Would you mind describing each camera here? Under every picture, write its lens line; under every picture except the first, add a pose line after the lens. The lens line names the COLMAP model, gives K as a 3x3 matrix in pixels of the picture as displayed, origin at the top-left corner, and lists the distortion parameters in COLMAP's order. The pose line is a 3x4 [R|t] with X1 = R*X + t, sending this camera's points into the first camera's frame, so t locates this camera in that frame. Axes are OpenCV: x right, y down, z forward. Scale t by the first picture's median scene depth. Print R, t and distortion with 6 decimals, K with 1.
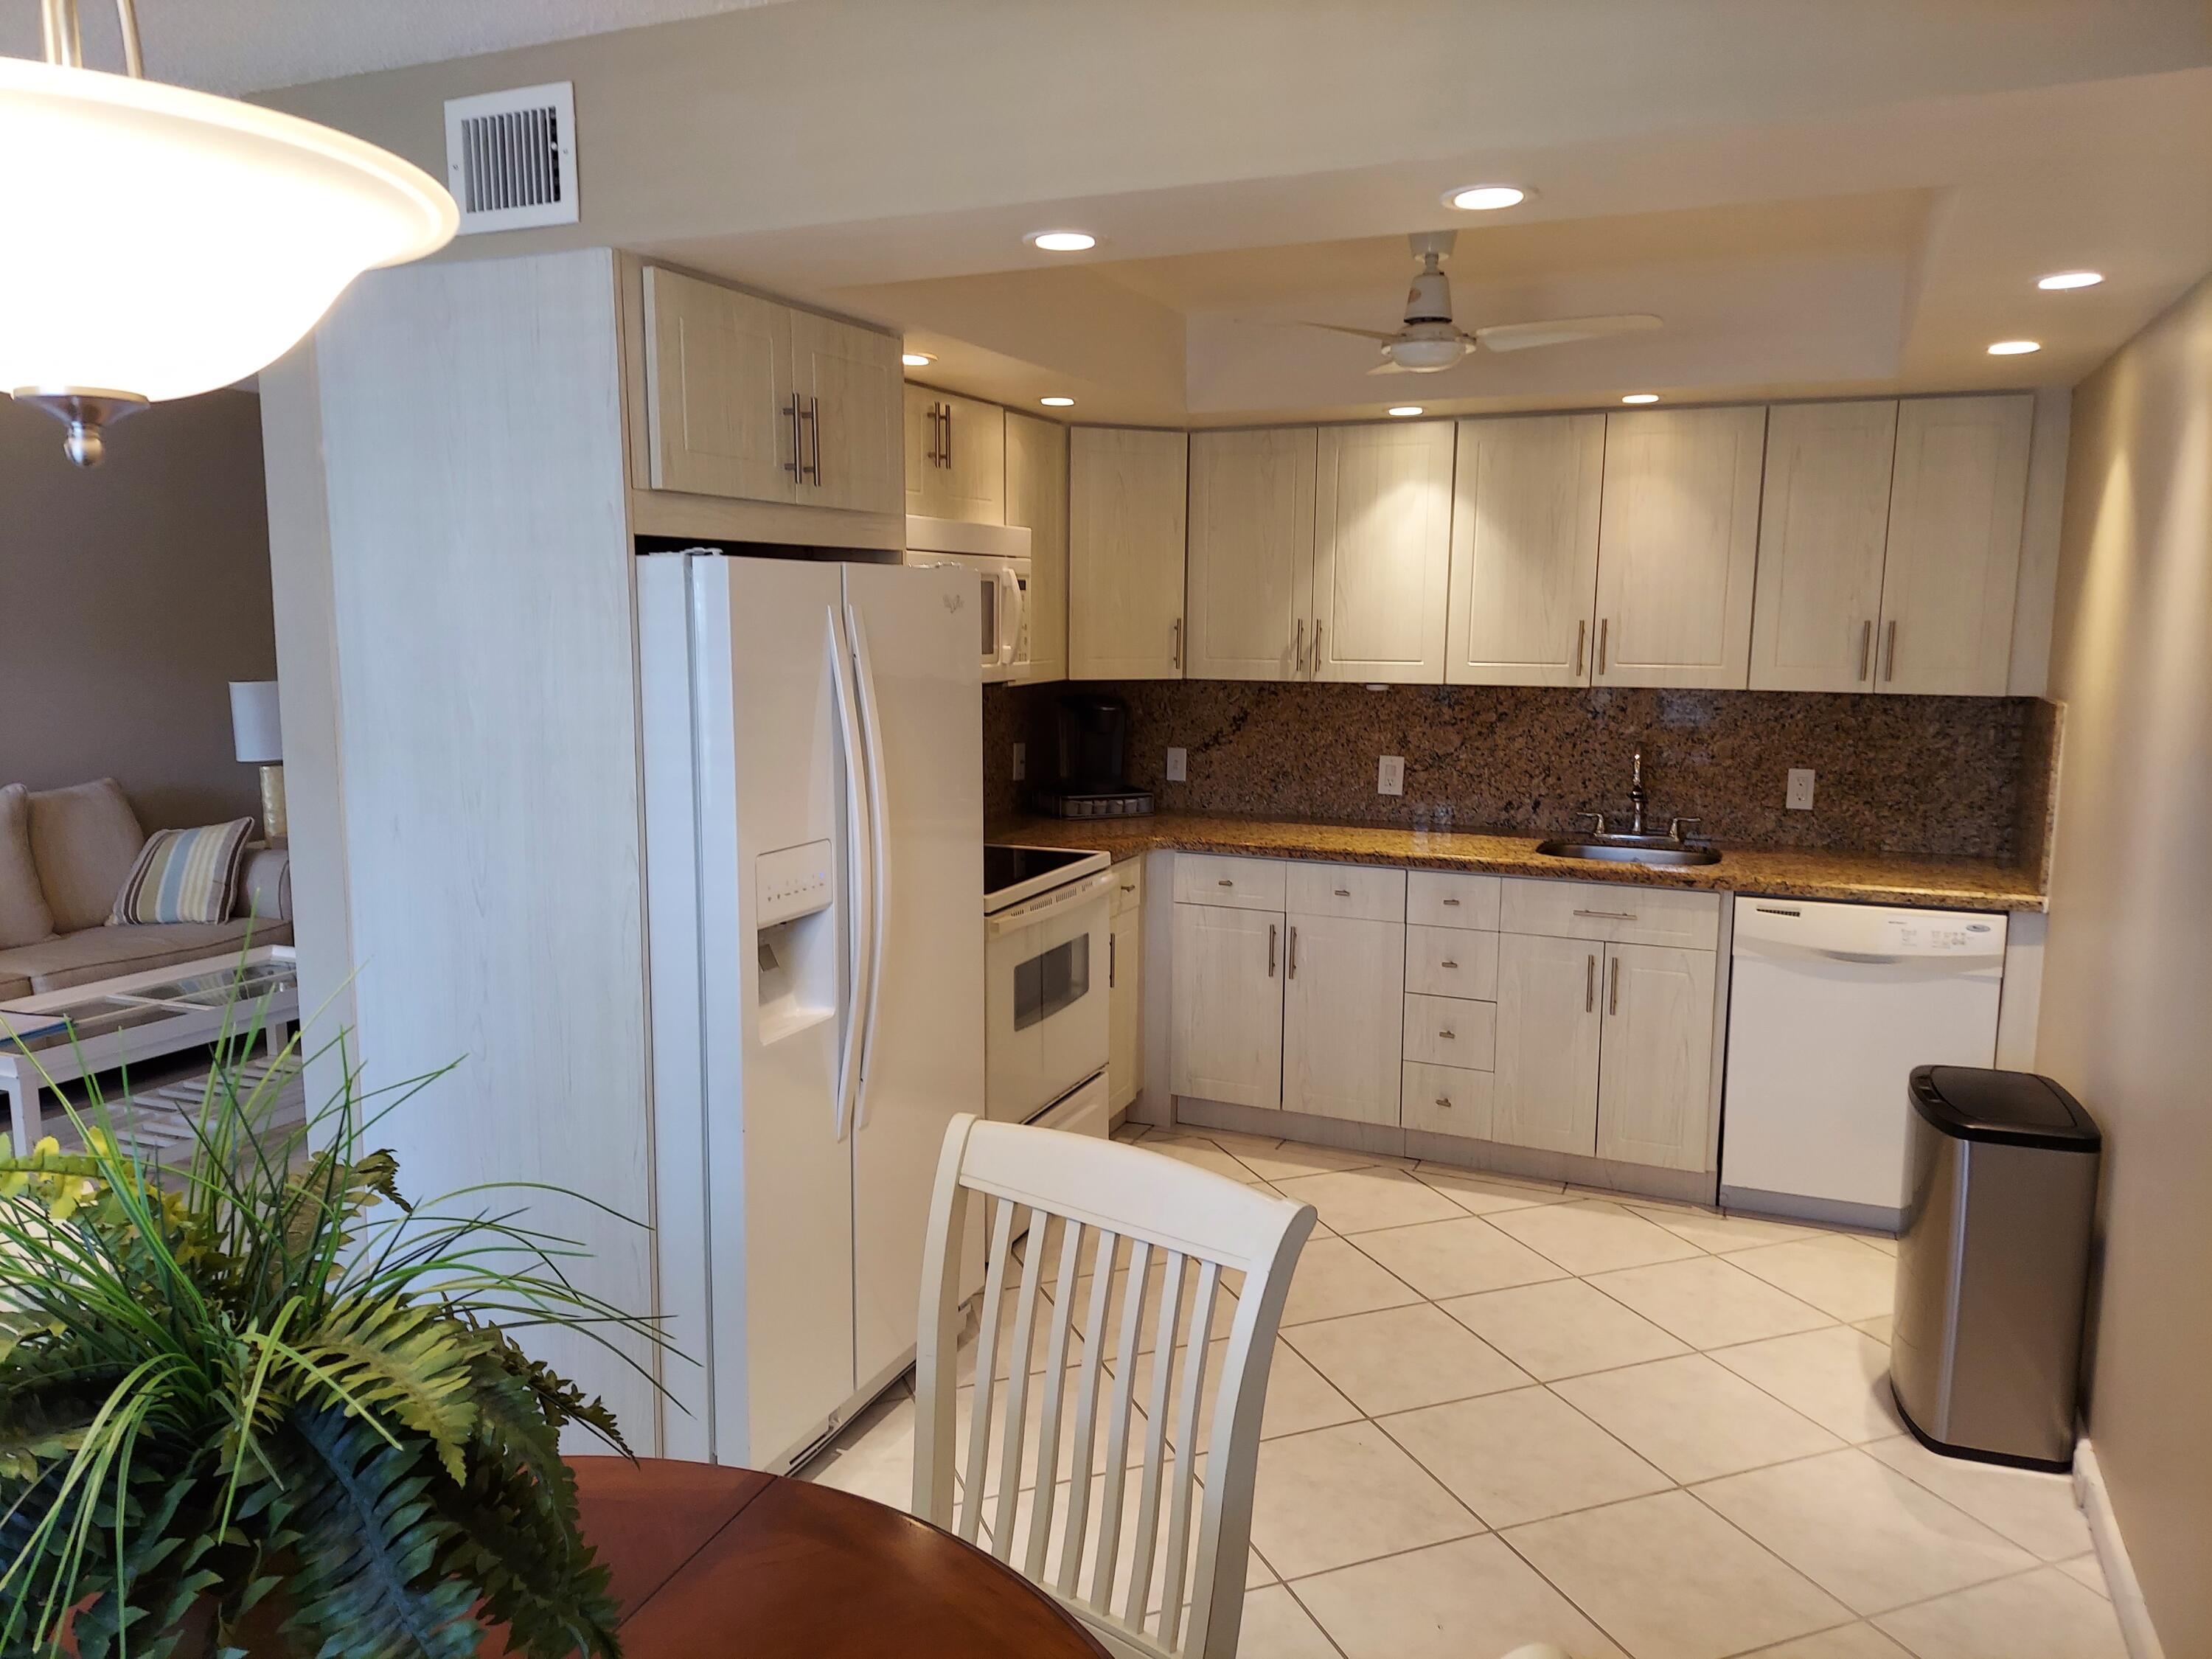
lens RADIAL K [[1573.9, 0, 1102.3], [0, 1573.9, 826.1], [0, 0, 1]] dist [0.100887, -0.107247]
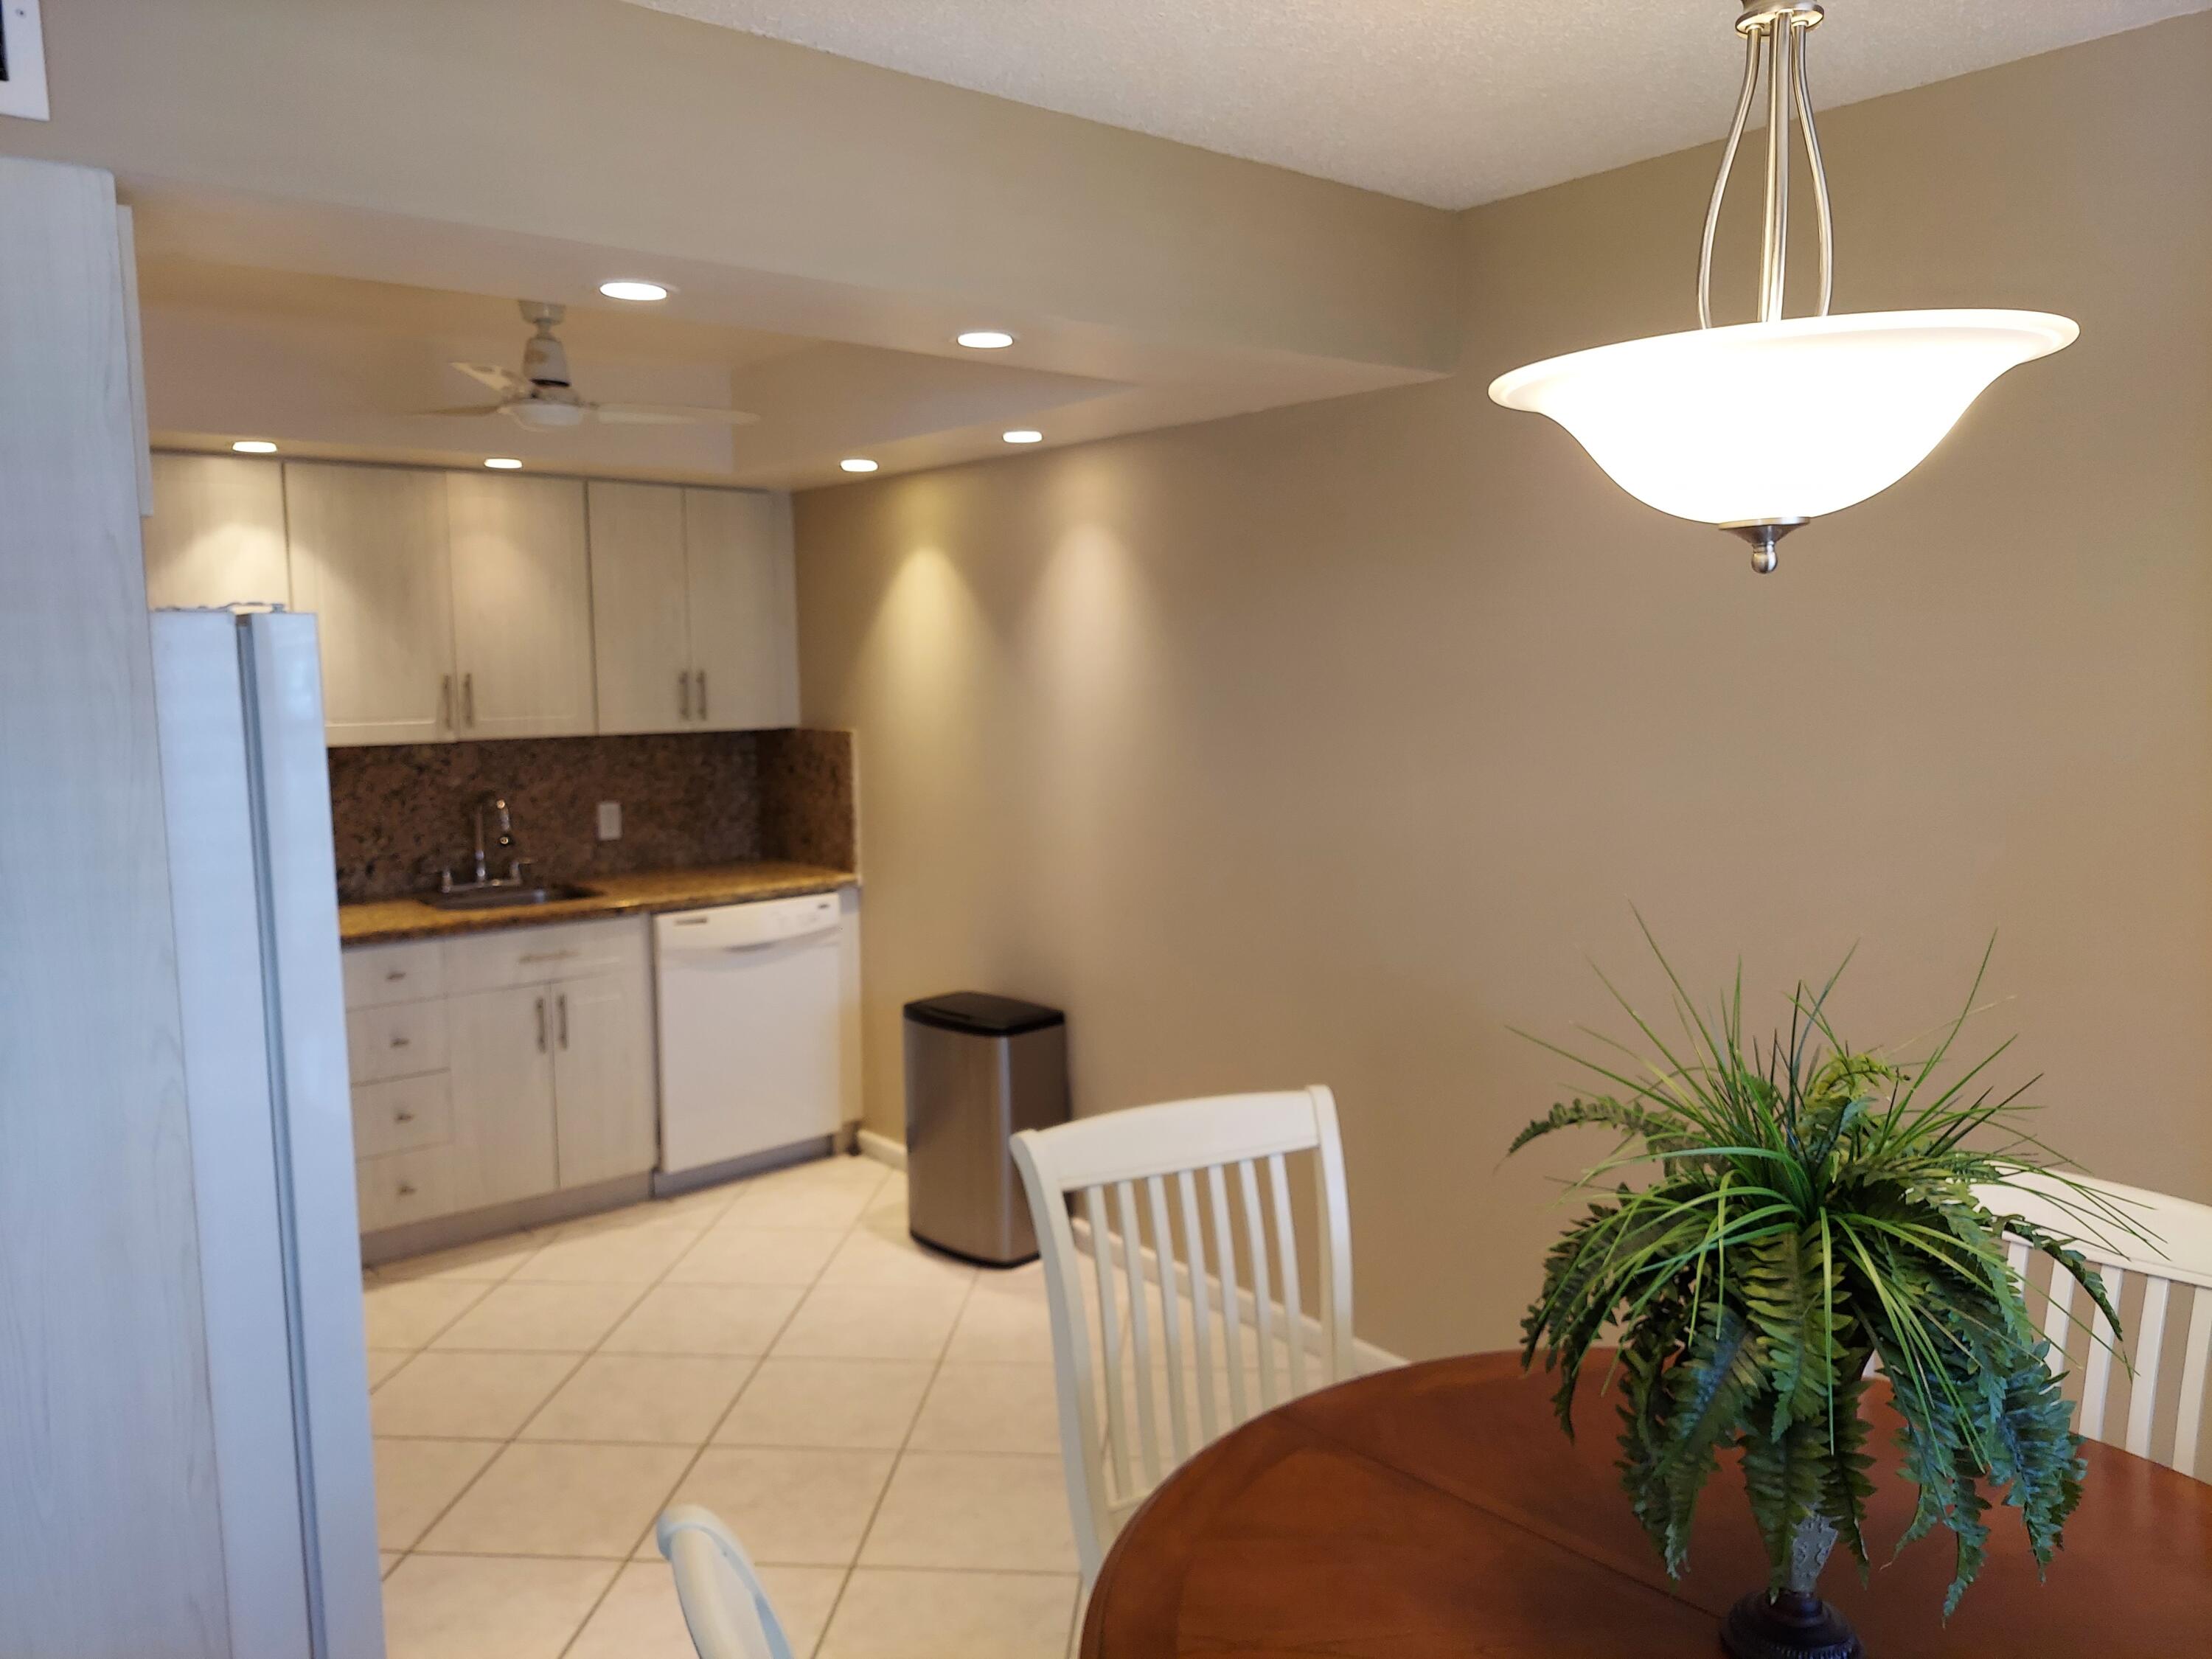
lens RADIAL K [[1573.9, 0, 1102.3], [0, 1573.9, 826.1], [0, 0, 1]] dist [0.100887, -0.107247]
pose [[0.467043, -0.110398, 0.877316, -0.406881], [0.138393, 0.989074, 0.050787, -0.029850], [-0.873337, 0.097695, 0.477218, 0.171971]]
